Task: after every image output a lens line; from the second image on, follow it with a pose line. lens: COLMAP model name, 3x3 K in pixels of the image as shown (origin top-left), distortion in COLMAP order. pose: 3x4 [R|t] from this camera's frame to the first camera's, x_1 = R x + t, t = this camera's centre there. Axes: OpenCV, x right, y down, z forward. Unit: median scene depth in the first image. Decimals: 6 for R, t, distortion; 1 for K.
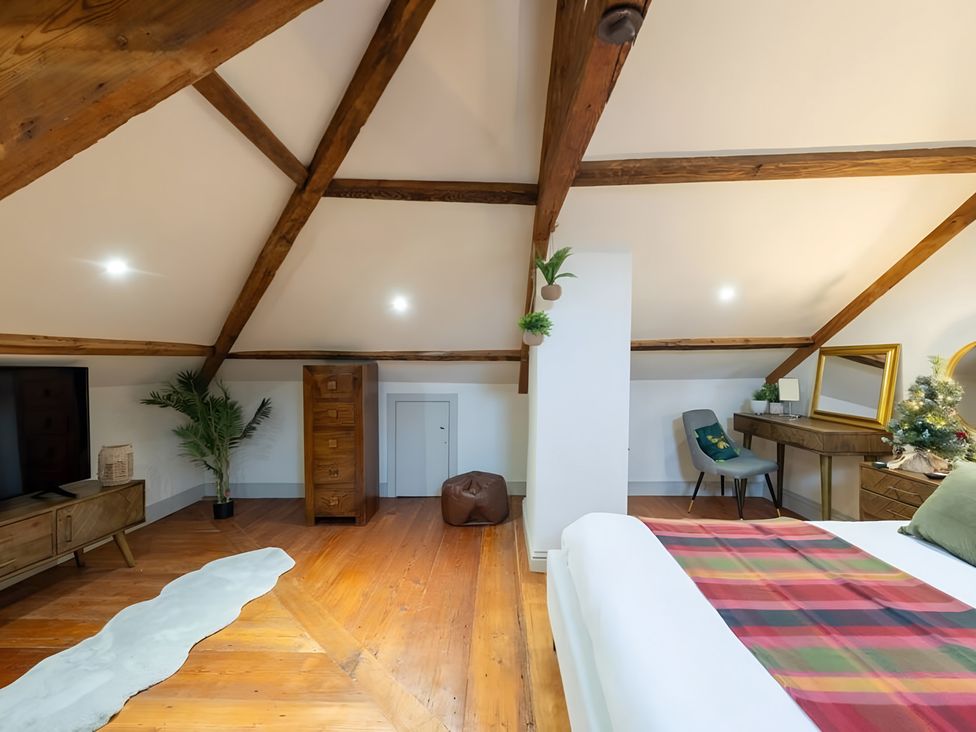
lens RADIAL K [[442.0, 0, 492.4], [0, 442.0, 364.3], [0, 0, 1]] dist [0.000469, -0.000391]
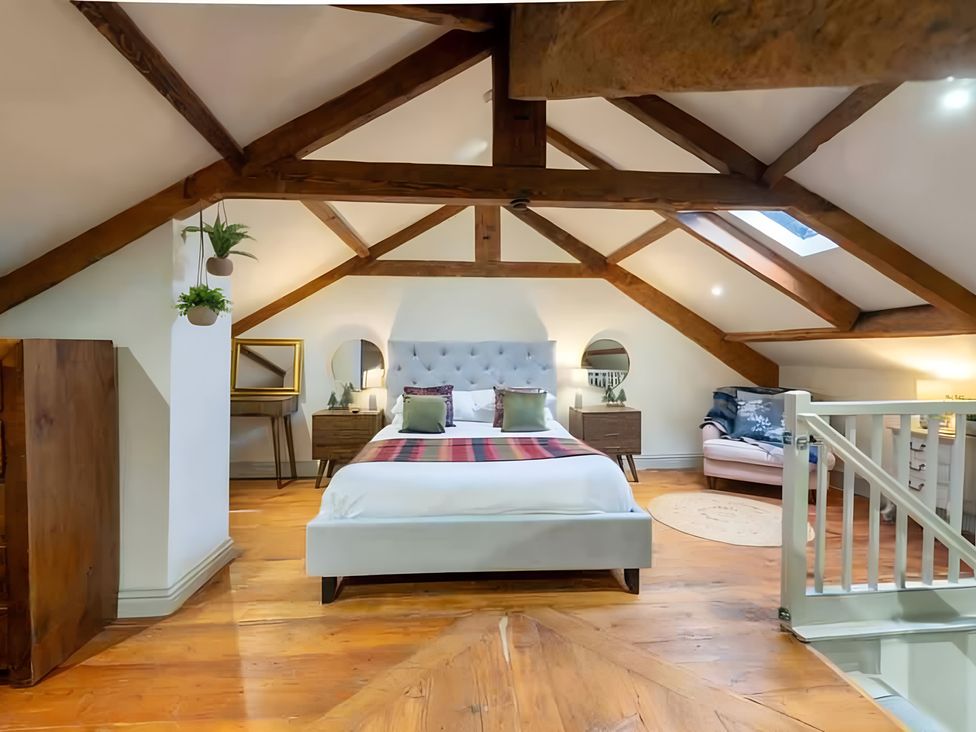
lens RADIAL K [[442.0, 0, 492.4], [0, 442.0, 364.3], [0, 0, 1]] dist [0.000469, -0.000391]
pose [[-0.090387, -0.012663, 0.995826, -0.805318], [-0.001327, 0.999920, 0.012594, 0.024703], [-0.995906, -0.000183, -0.090396, 0.523878]]
